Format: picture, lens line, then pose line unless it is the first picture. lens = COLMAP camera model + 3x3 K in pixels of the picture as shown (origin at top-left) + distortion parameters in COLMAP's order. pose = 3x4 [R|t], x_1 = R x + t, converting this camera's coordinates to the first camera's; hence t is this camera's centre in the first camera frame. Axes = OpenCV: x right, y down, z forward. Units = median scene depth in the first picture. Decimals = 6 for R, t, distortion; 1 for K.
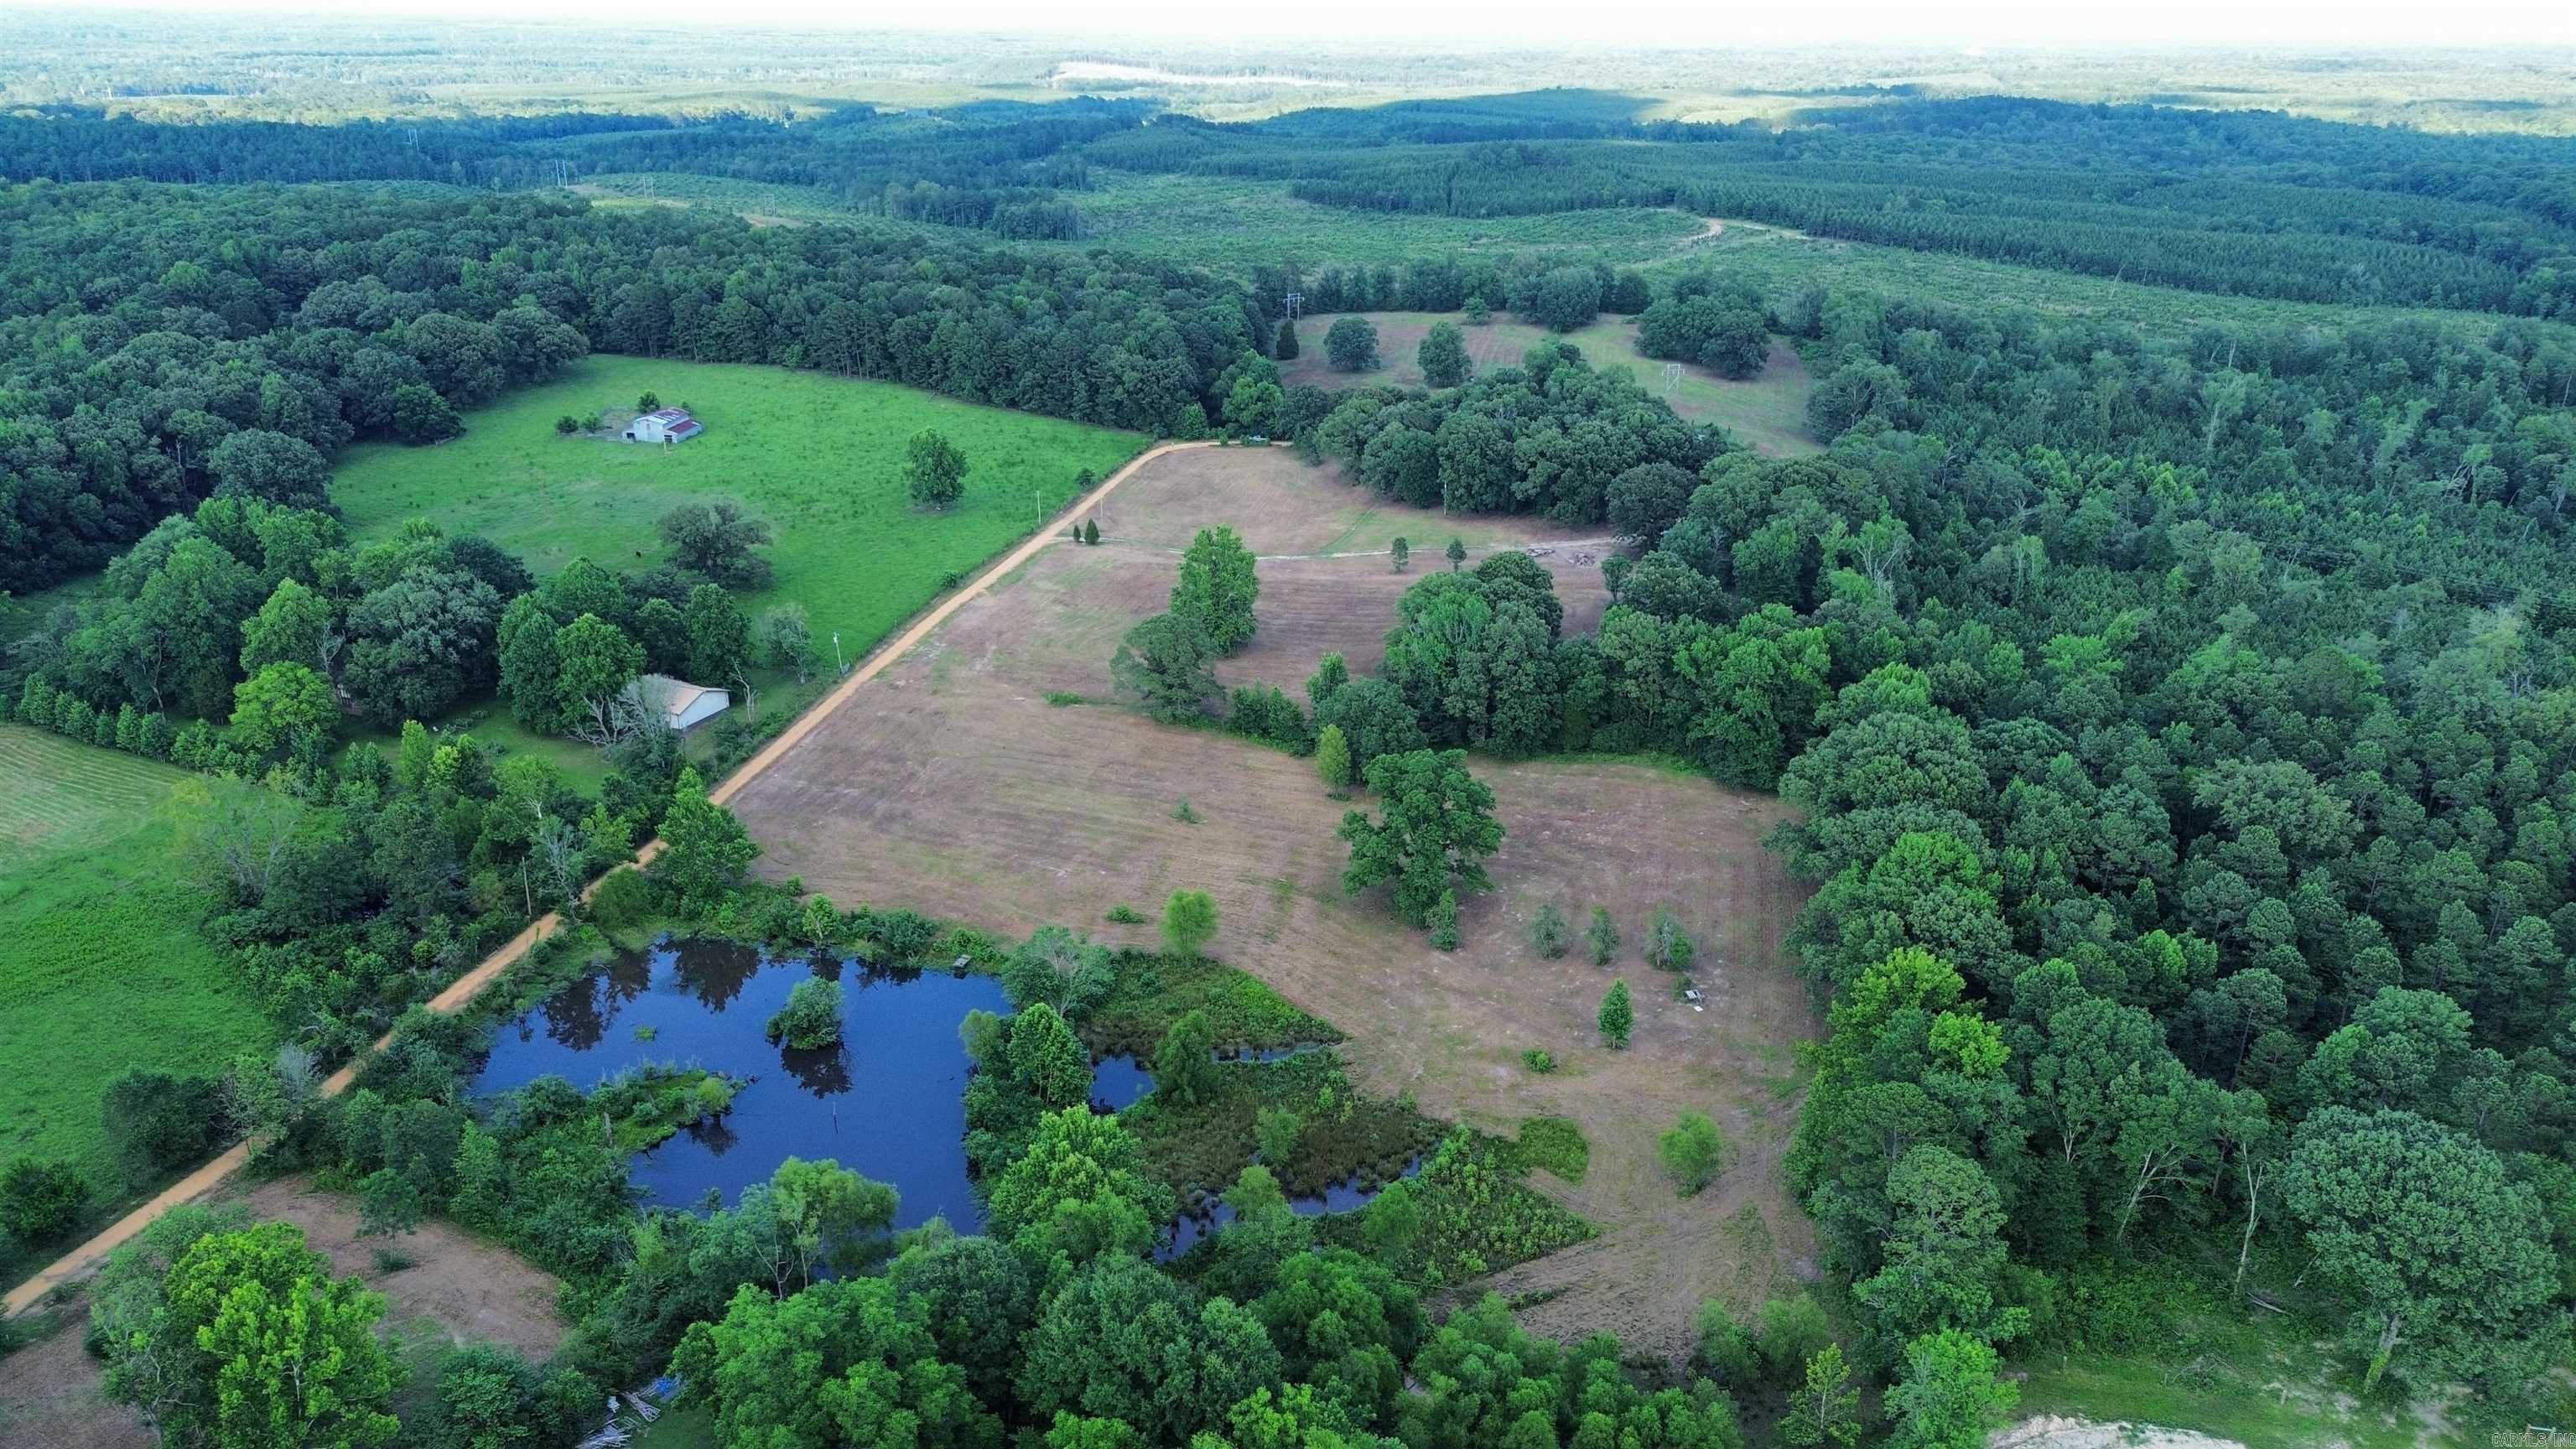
lens RADIAL K [[1825.4, 0, 1284.1], [0, 1825.4, 733.5], [0, 0, 1]] dist [0.070859, -0.063242]
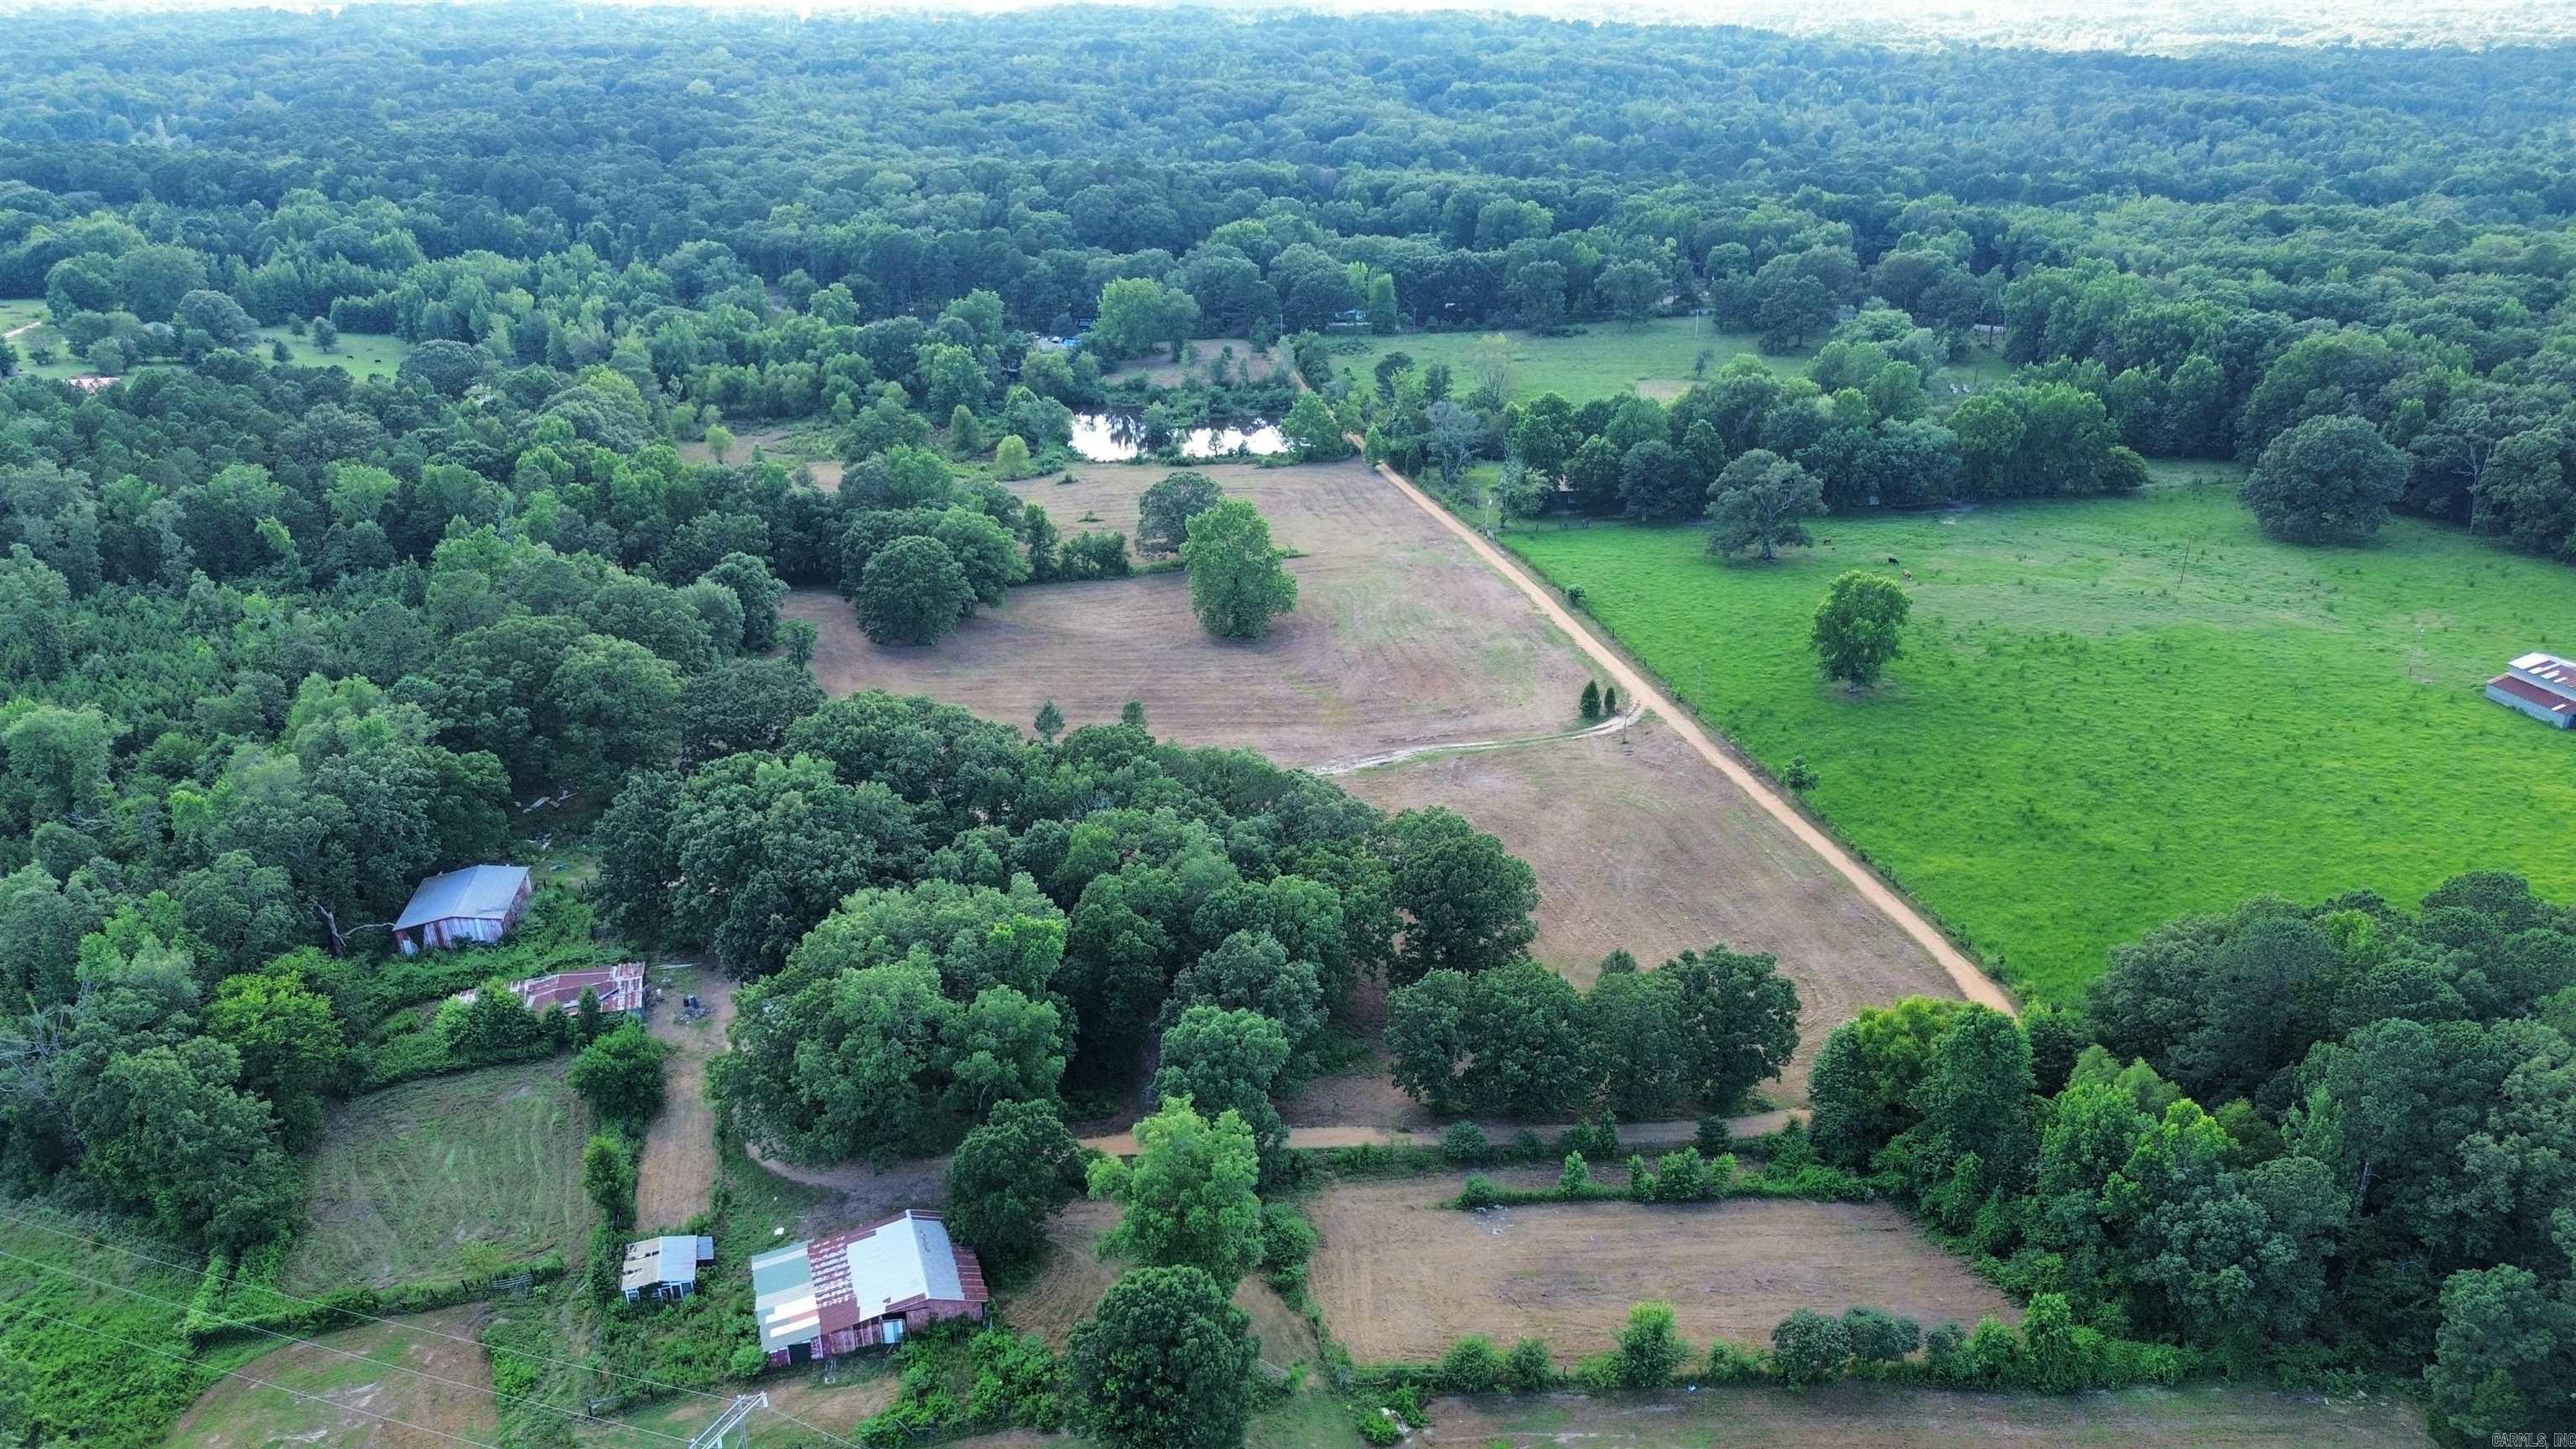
lens RADIAL K [[1825.4, 0, 1283.5], [0, 1825.4, 749.5], [0, 0, 1]] dist [0.070859, -0.063242]
pose [[-0.890634, 0.189726, -0.413249, 0.219035], [-0.166895, 0.708983, 0.685192, -0.432965], [0.422985, 0.679225, -0.599781, 1.105243]]
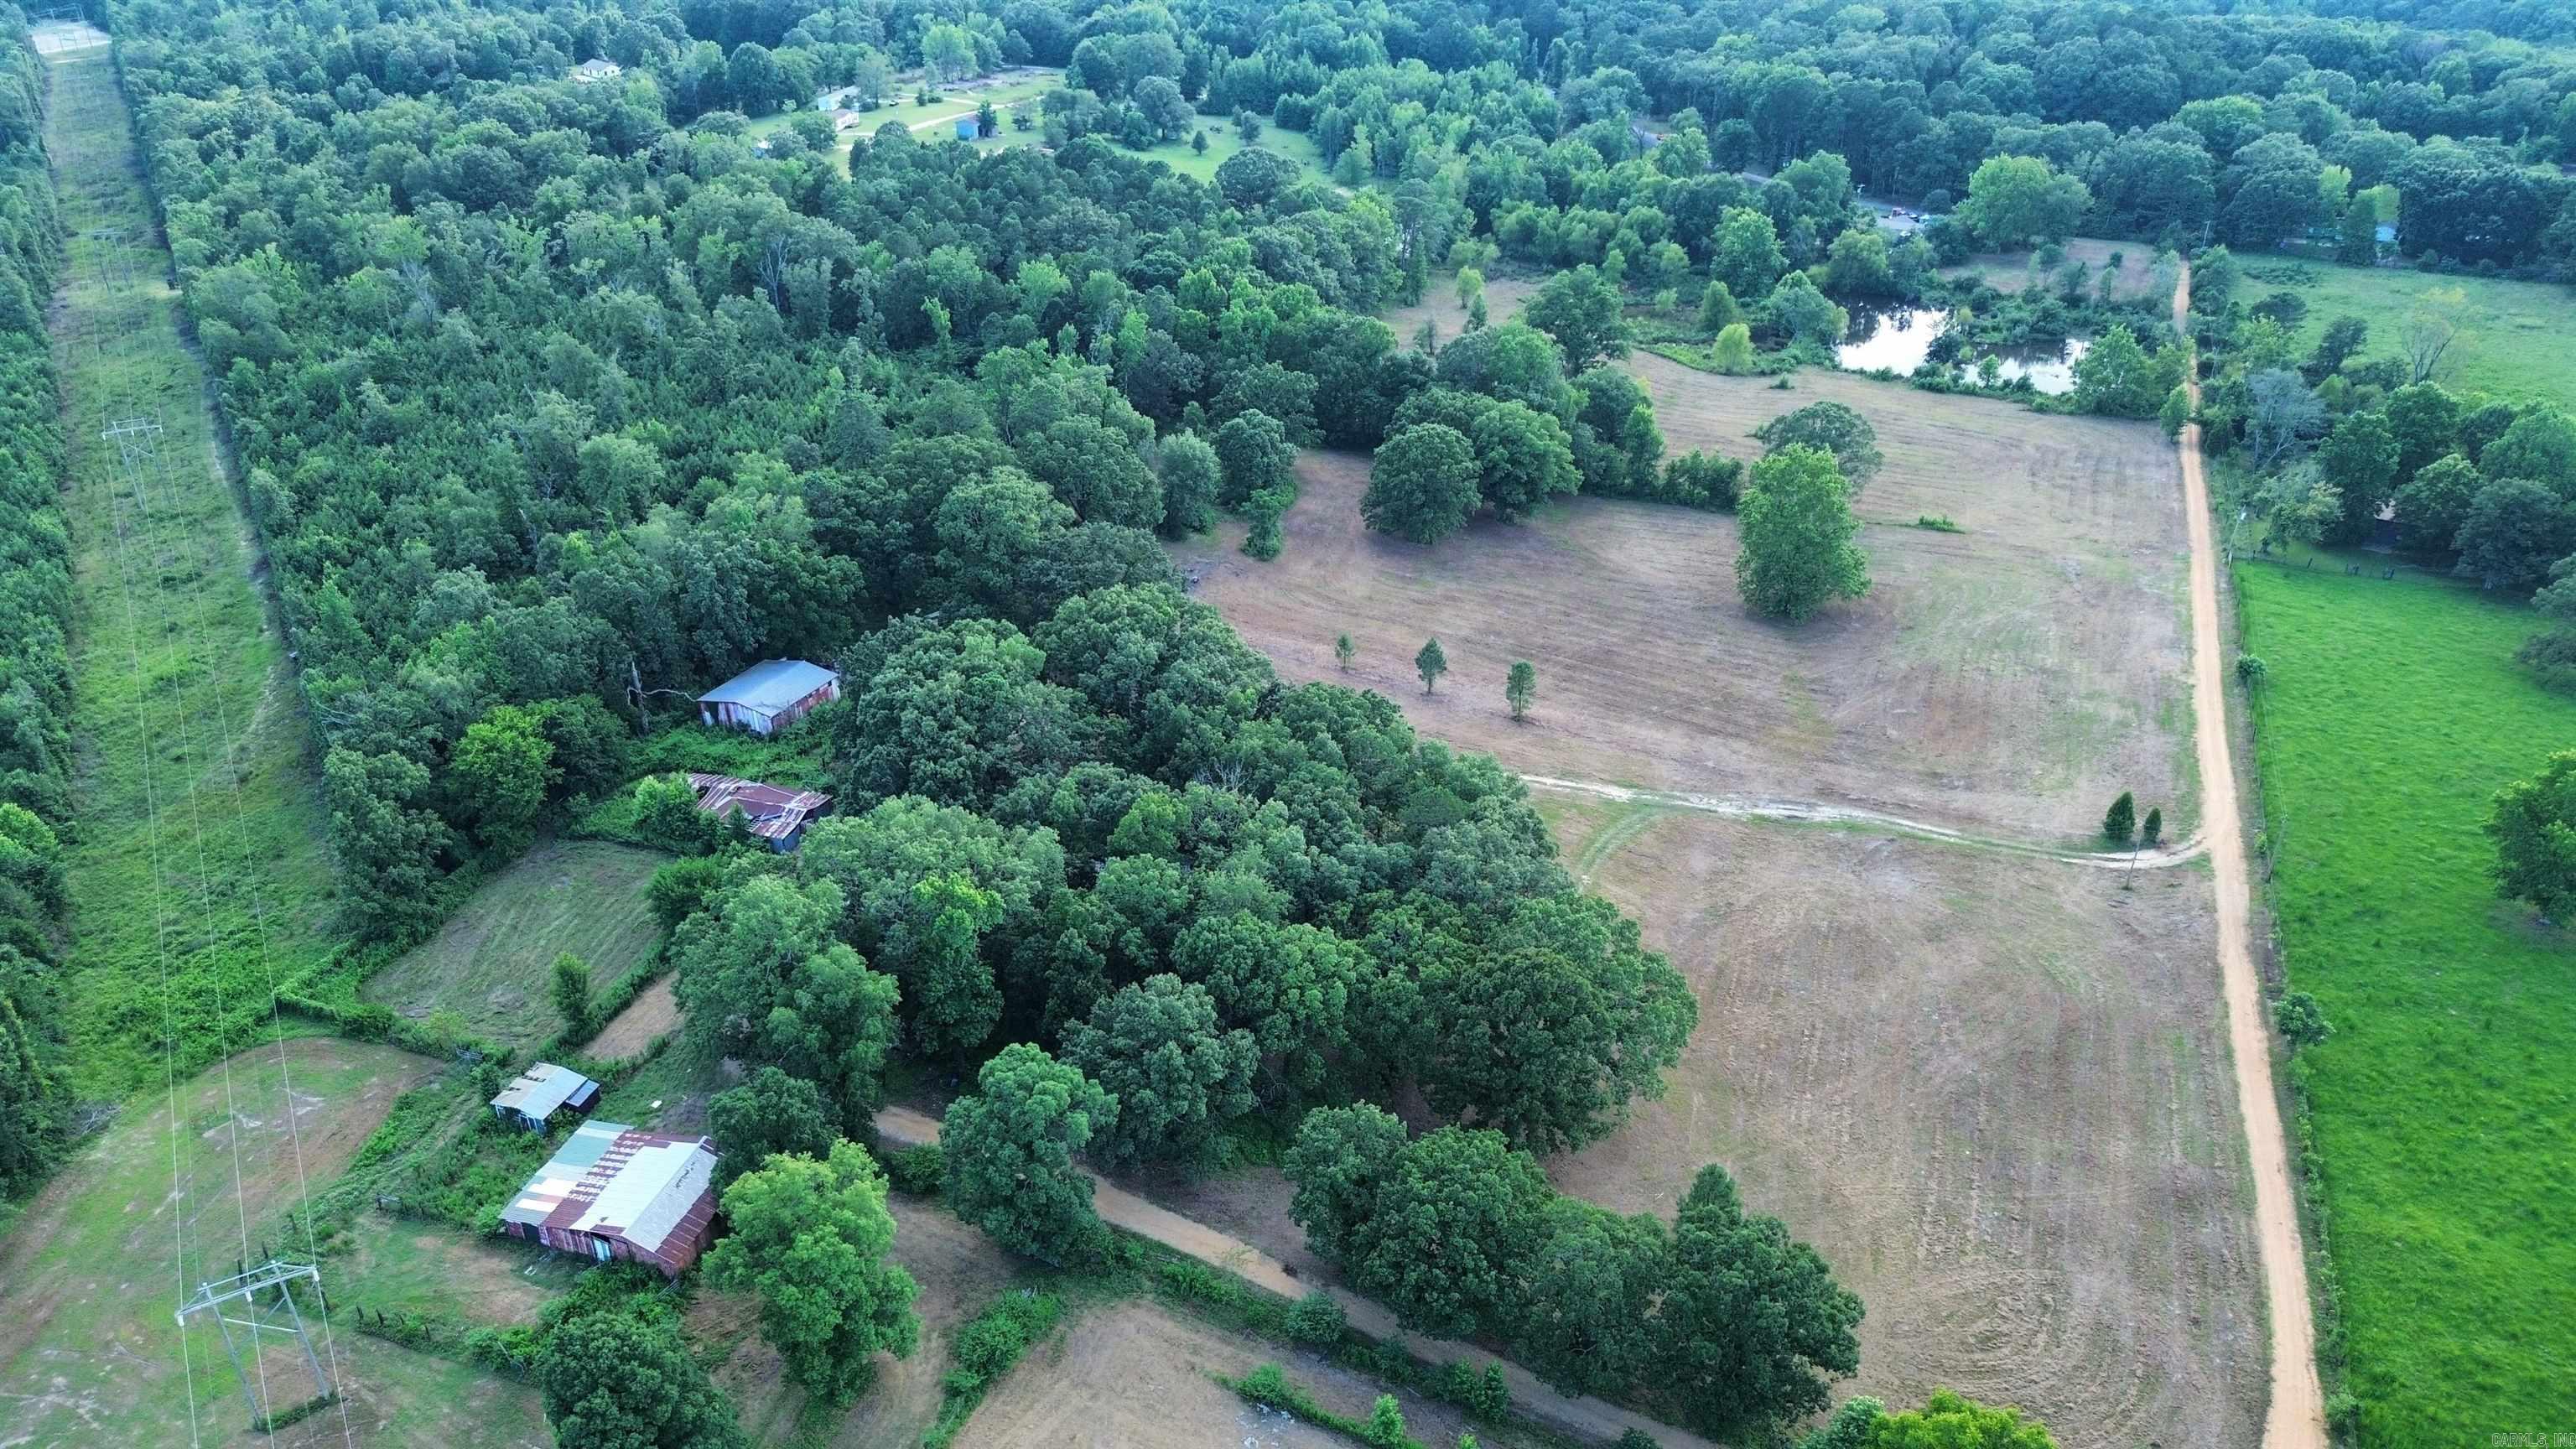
lens RADIAL K [[1825.4, 0, 1274.0], [0, 1825.4, 734.2], [0, 0, 1]] dist [0.070859, -0.063242]
pose [[-0.989679, -0.062777, 0.128823, 0.044295], [0.060259, 0.633305, 0.771553, -0.421059], [-0.130020, 0.771352, -0.622985, 1.070243]]
